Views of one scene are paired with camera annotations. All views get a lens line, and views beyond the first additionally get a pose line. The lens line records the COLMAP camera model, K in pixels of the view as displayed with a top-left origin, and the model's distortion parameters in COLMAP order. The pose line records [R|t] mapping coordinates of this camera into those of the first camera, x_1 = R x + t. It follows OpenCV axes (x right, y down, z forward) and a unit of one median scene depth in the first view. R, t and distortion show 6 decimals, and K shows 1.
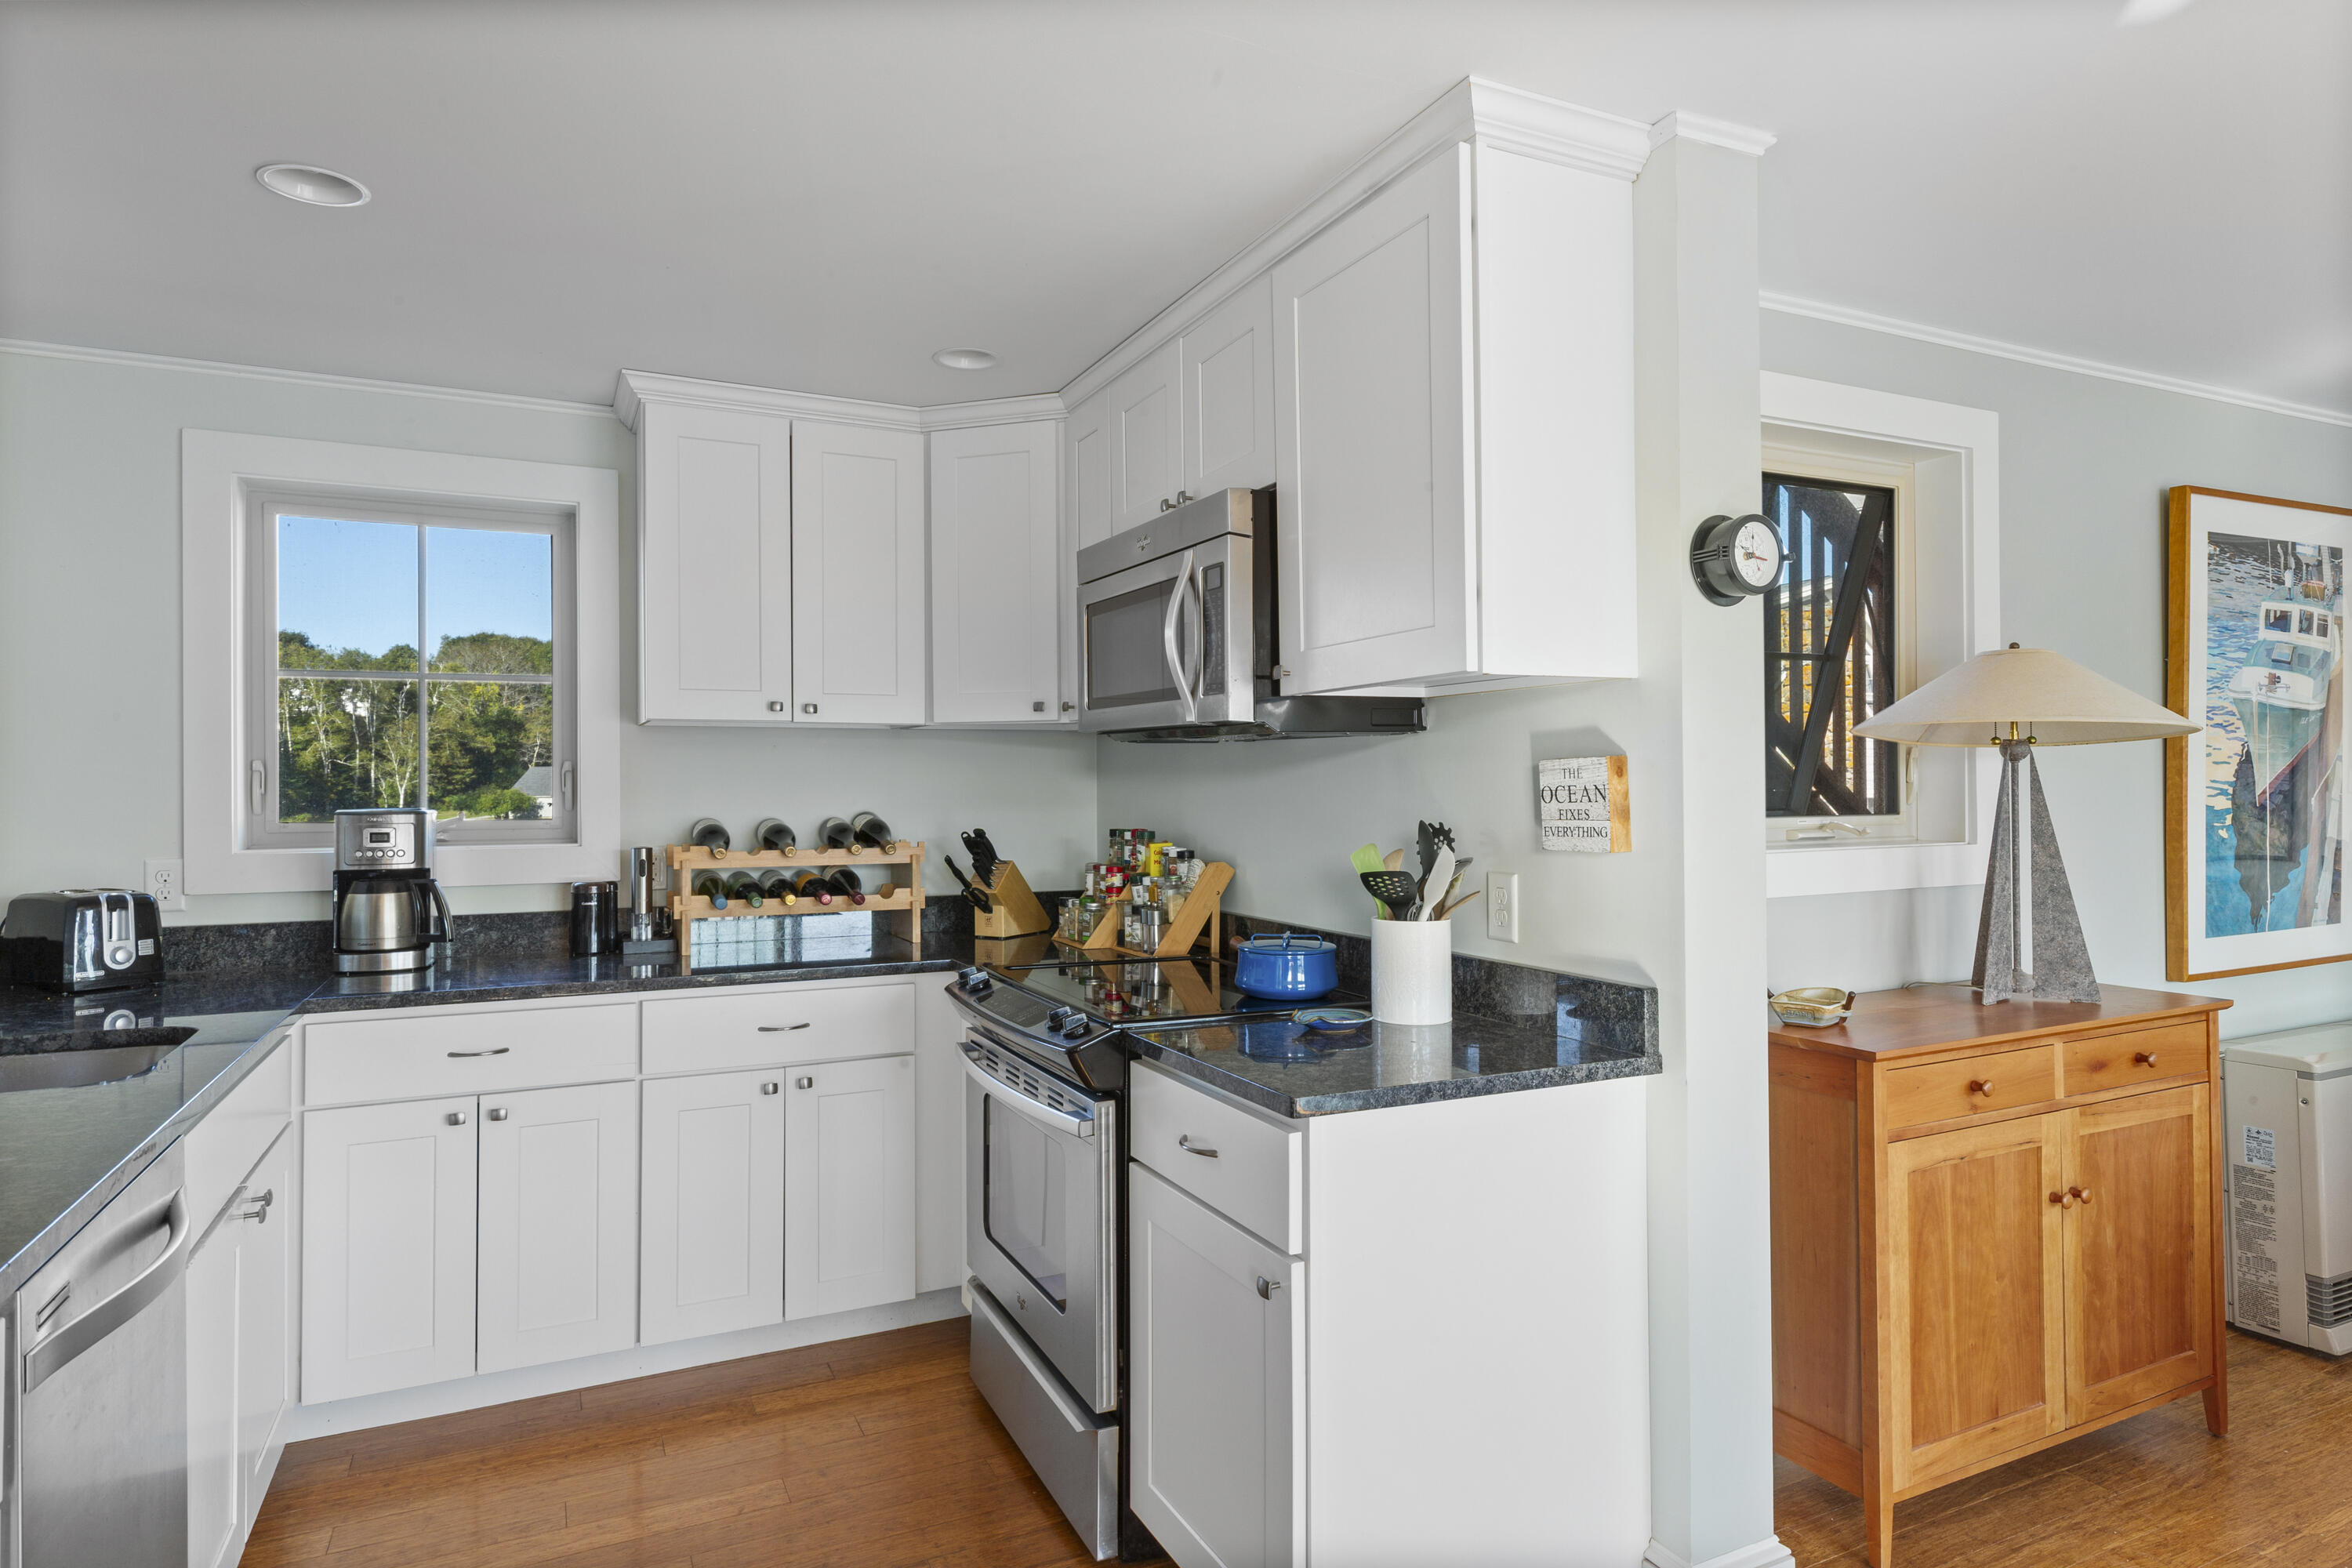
lens RADIAL K [[1326.8, 0, 1185.6], [0, 1326.8, 766.1], [0, 0, 1]] dist [0.006659, -0.003284]
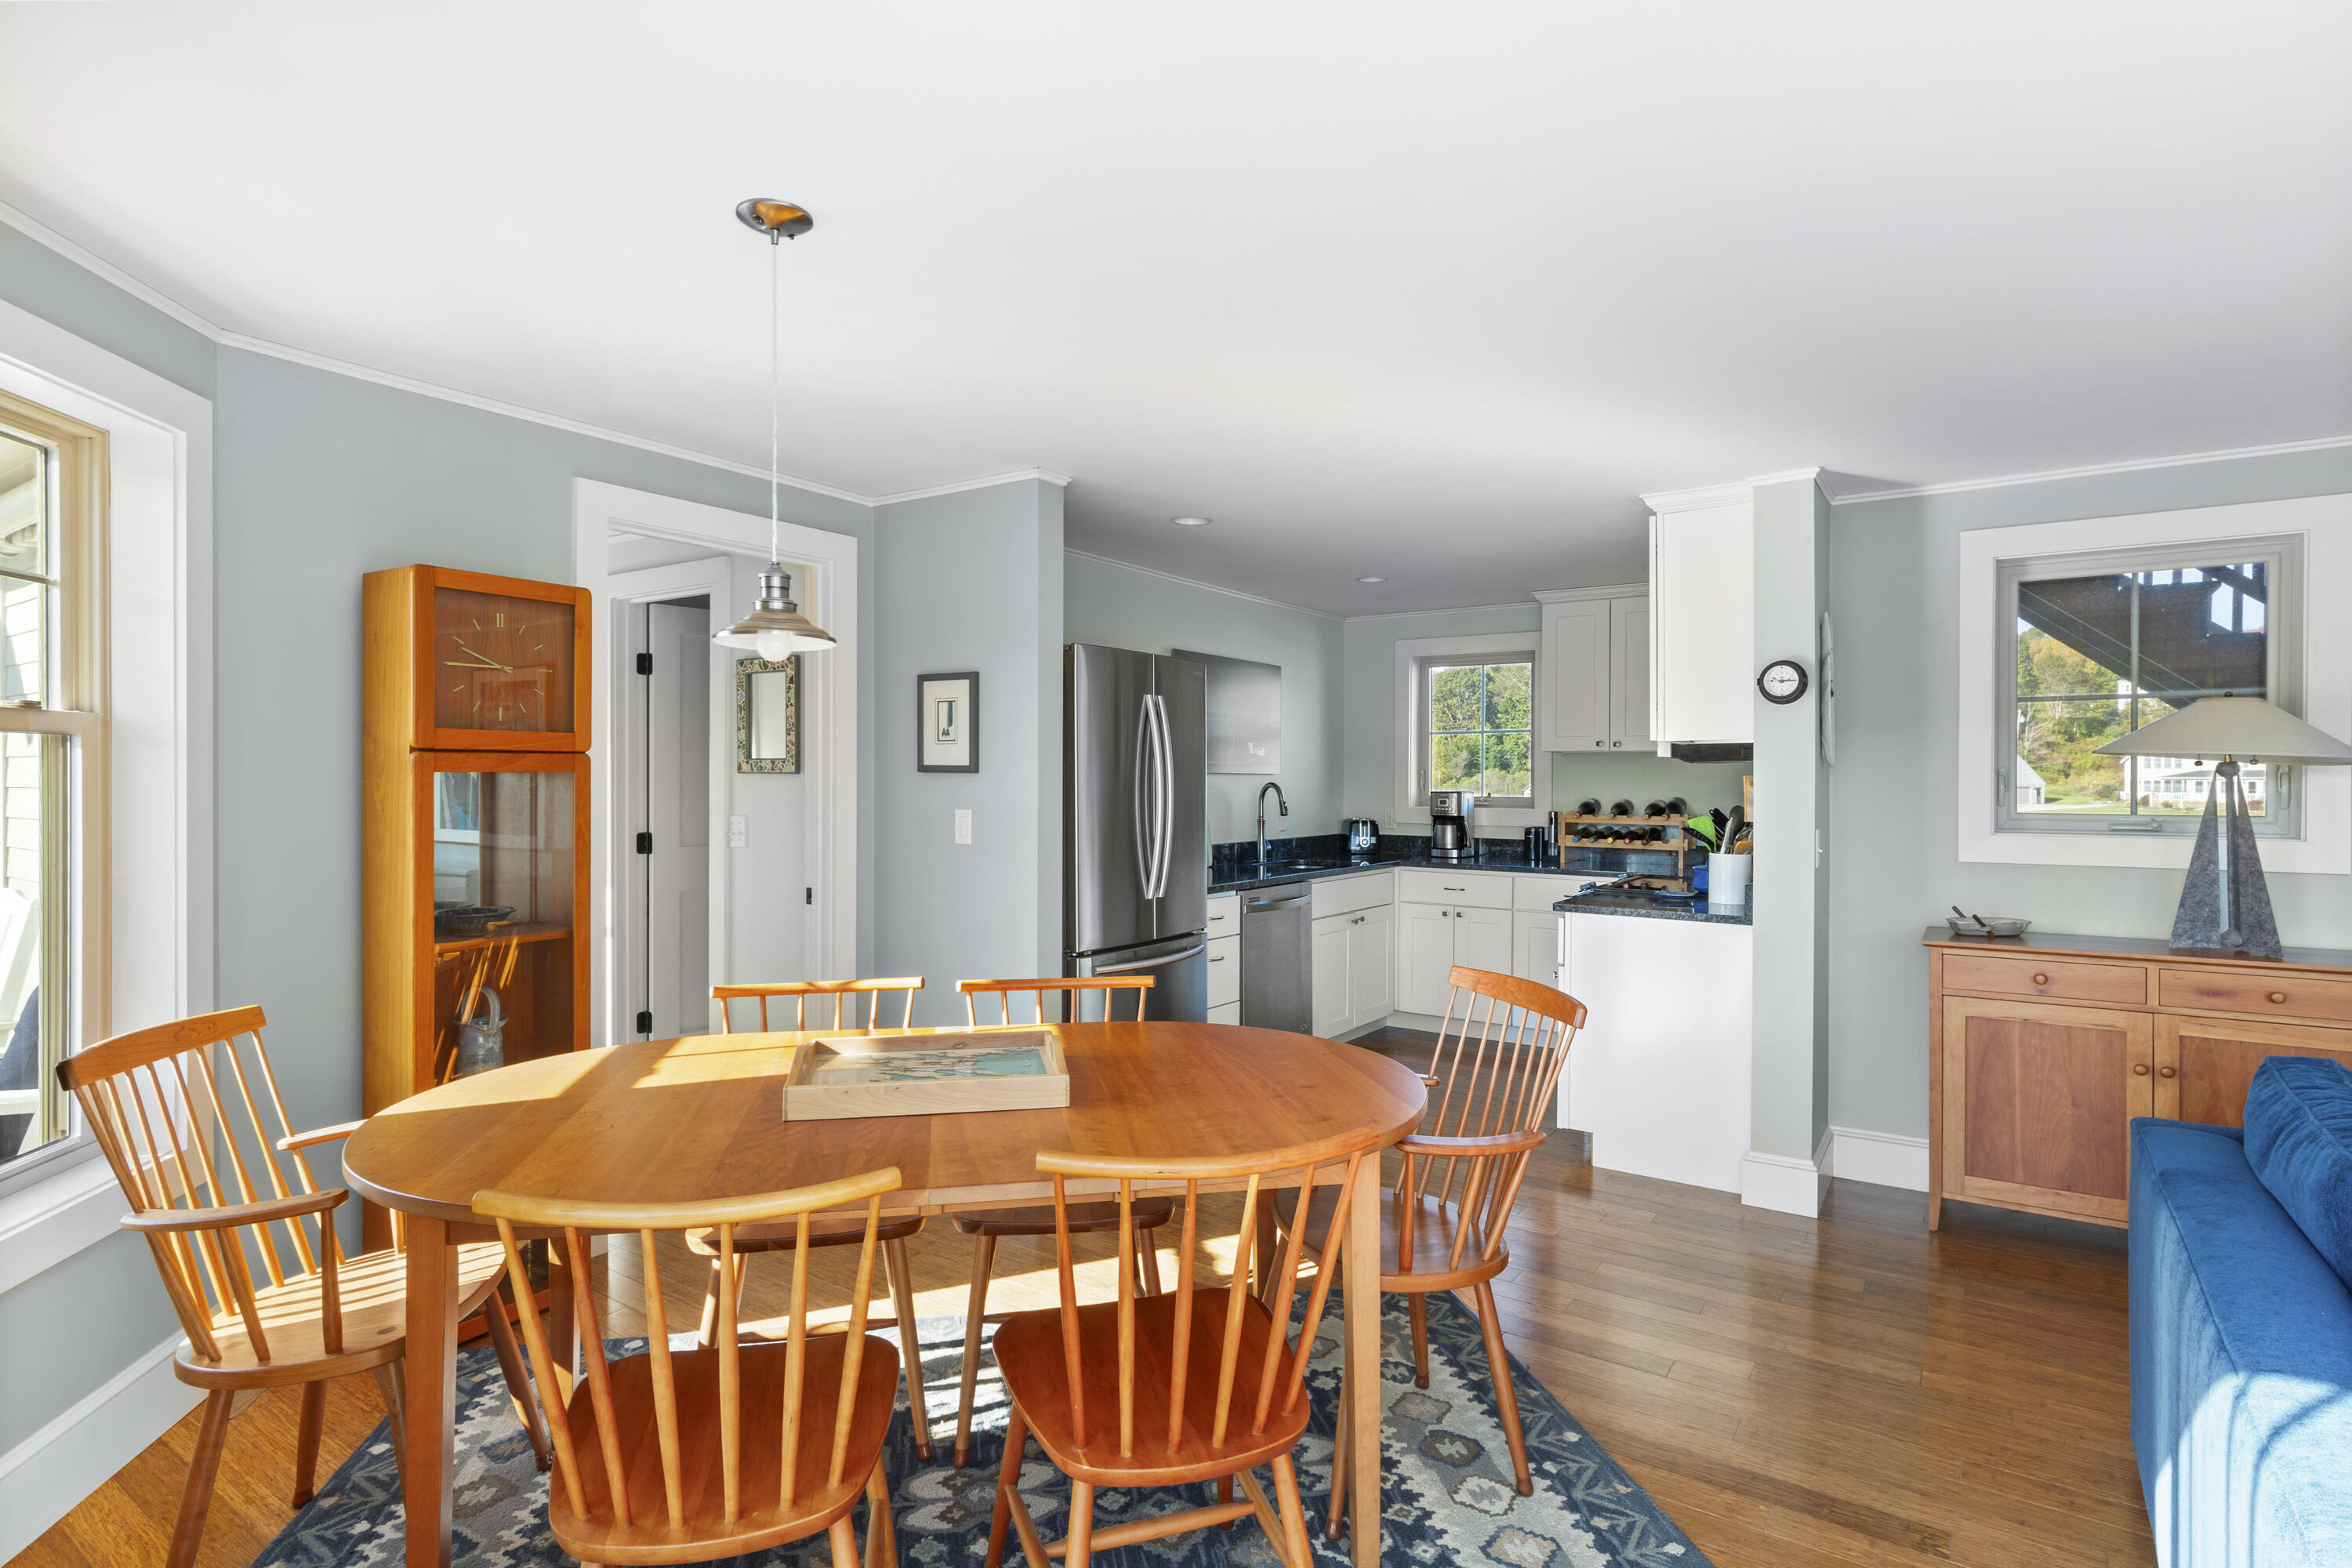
lens RADIAL K [[1175.3, 0, 1172.7], [0, 1175.3, 782.3], [0, 0, 1]] dist [0.001387, 0.000015]
pose [[0.487584, 0.011934, -0.872995, 1.026545], [0.009318, 0.999778, 0.018872, -0.028063], [0.873026, -0.017336, 0.487365, -0.481313]]
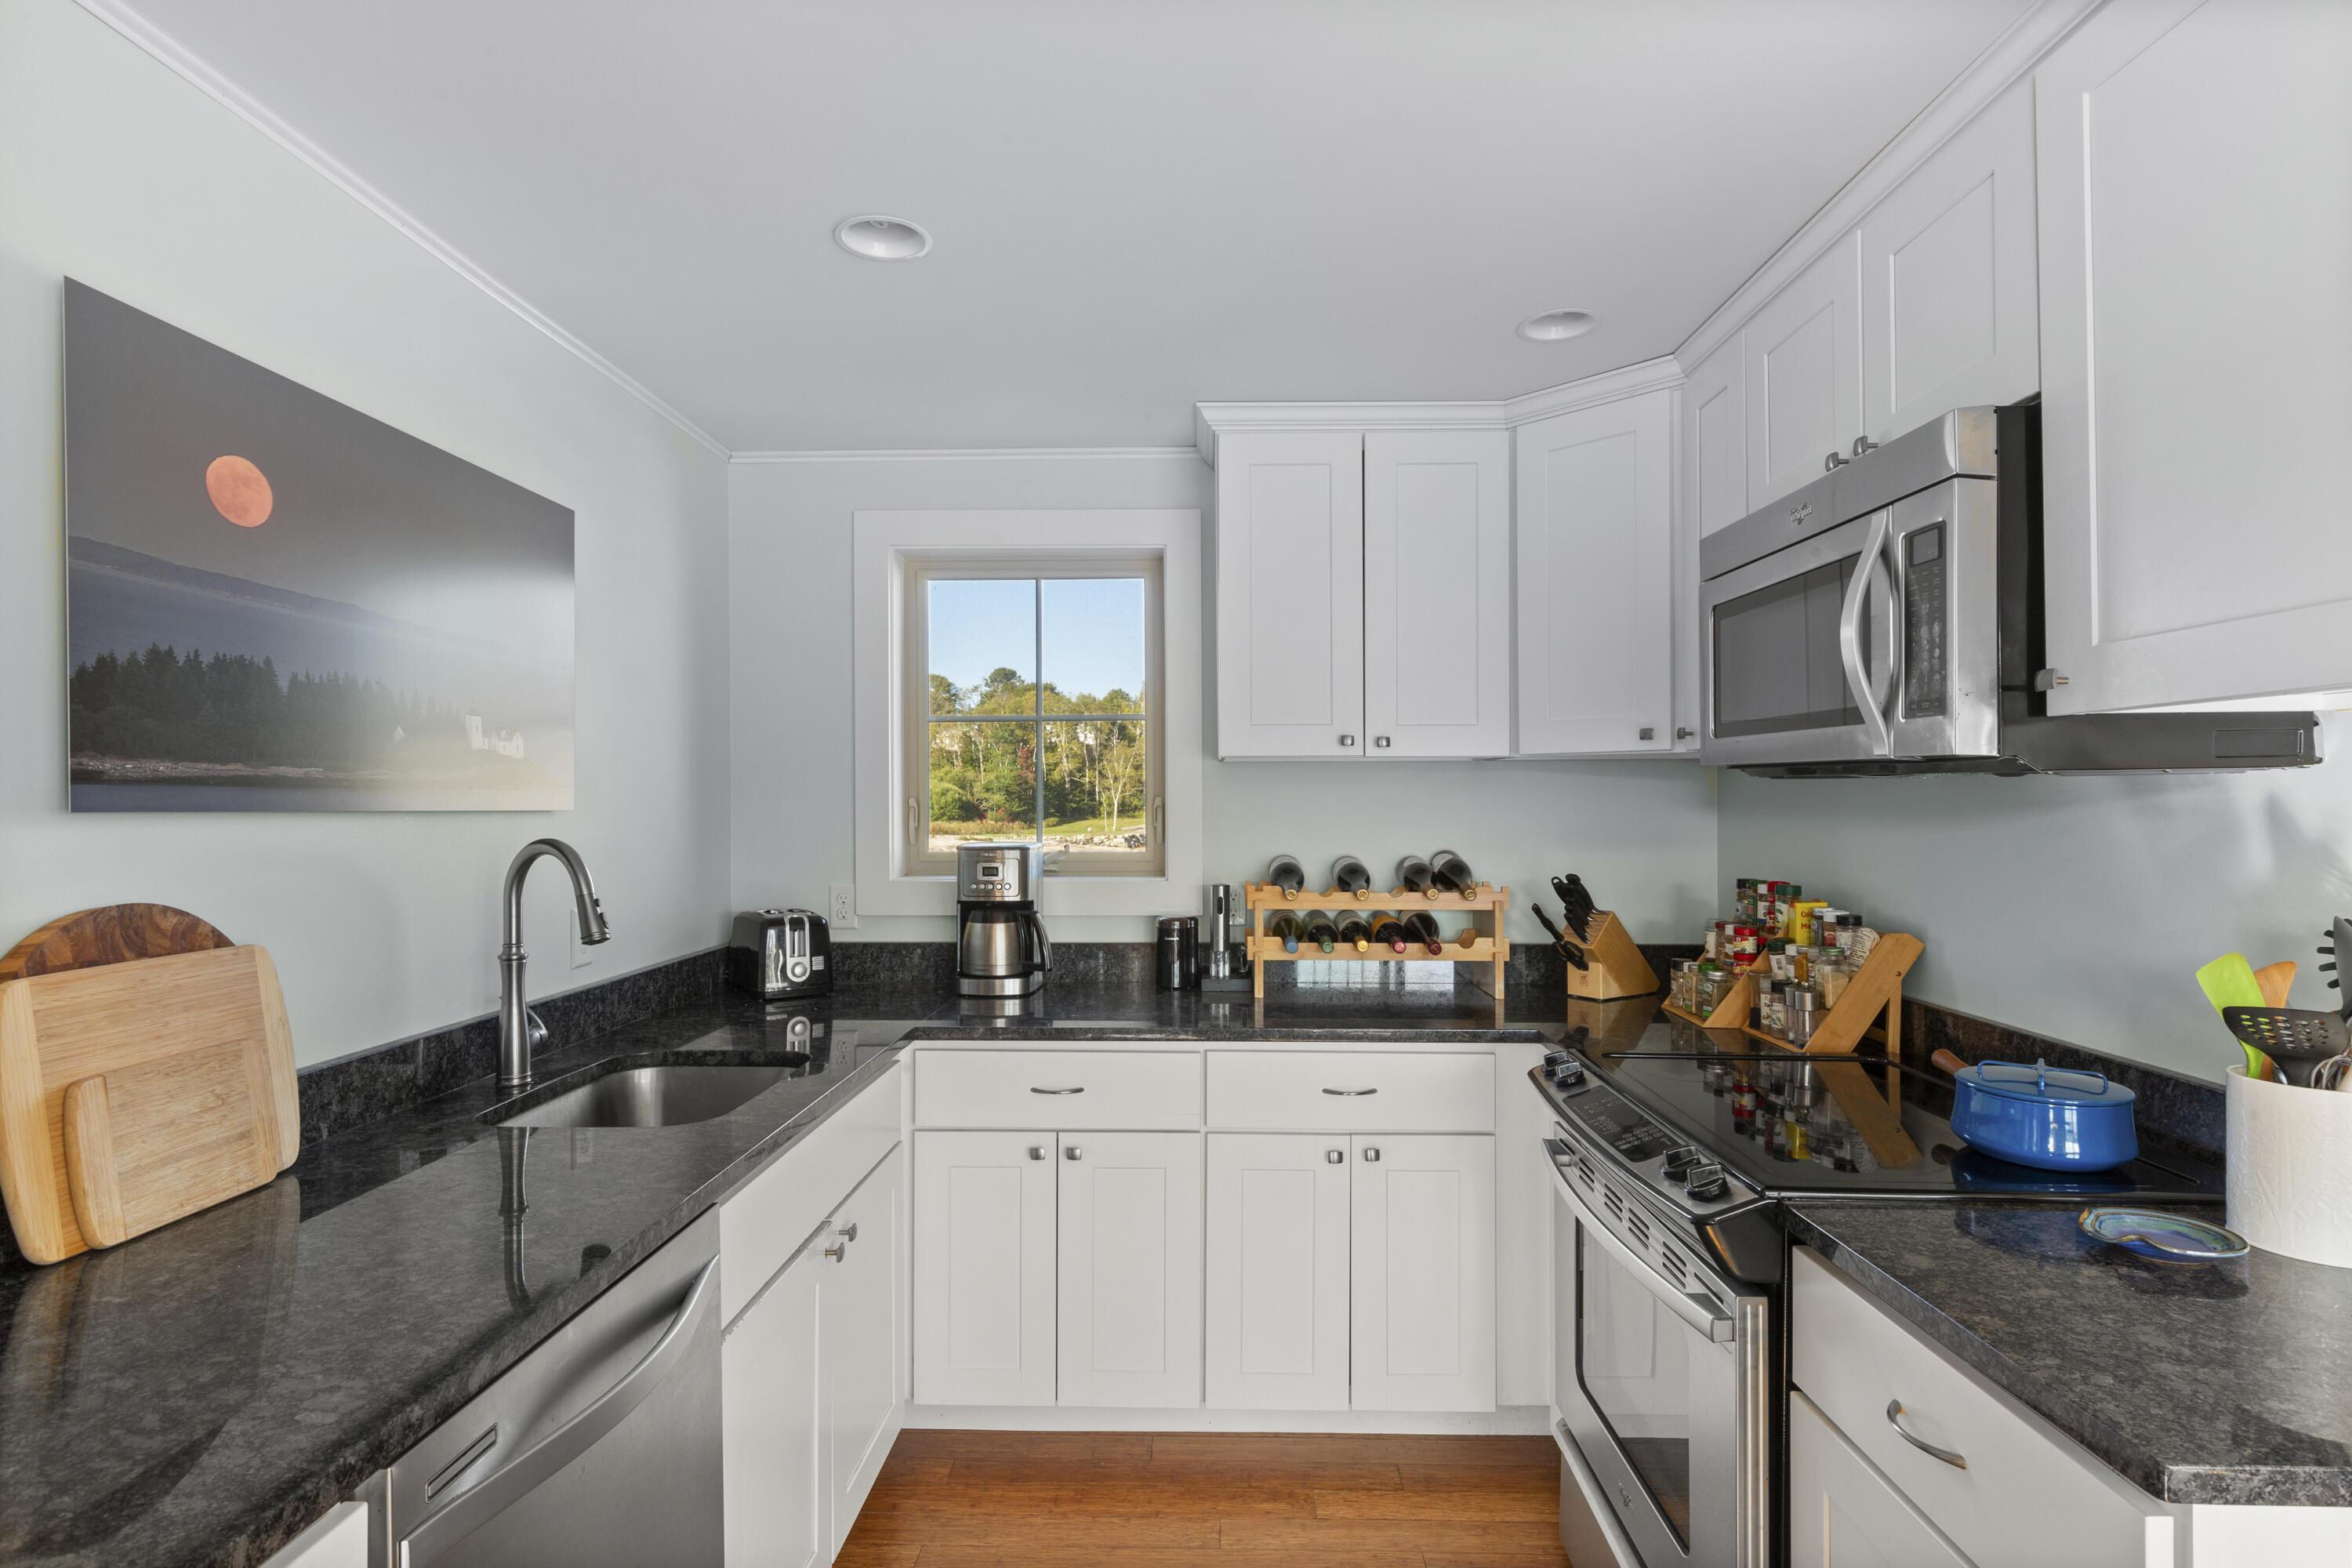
lens RADIAL K [[1175.3, 0, 1177.2], [0, 1175.3, 805.0], [0, 0, 1]] dist [0.001387, 0.000015]
pose [[0.885247, 0.005152, -0.465092, -0.031058], [0.004637, 0.999791, 0.019902, -0.018071], [0.465098, -0.019775, 0.885038, 0.229326]]
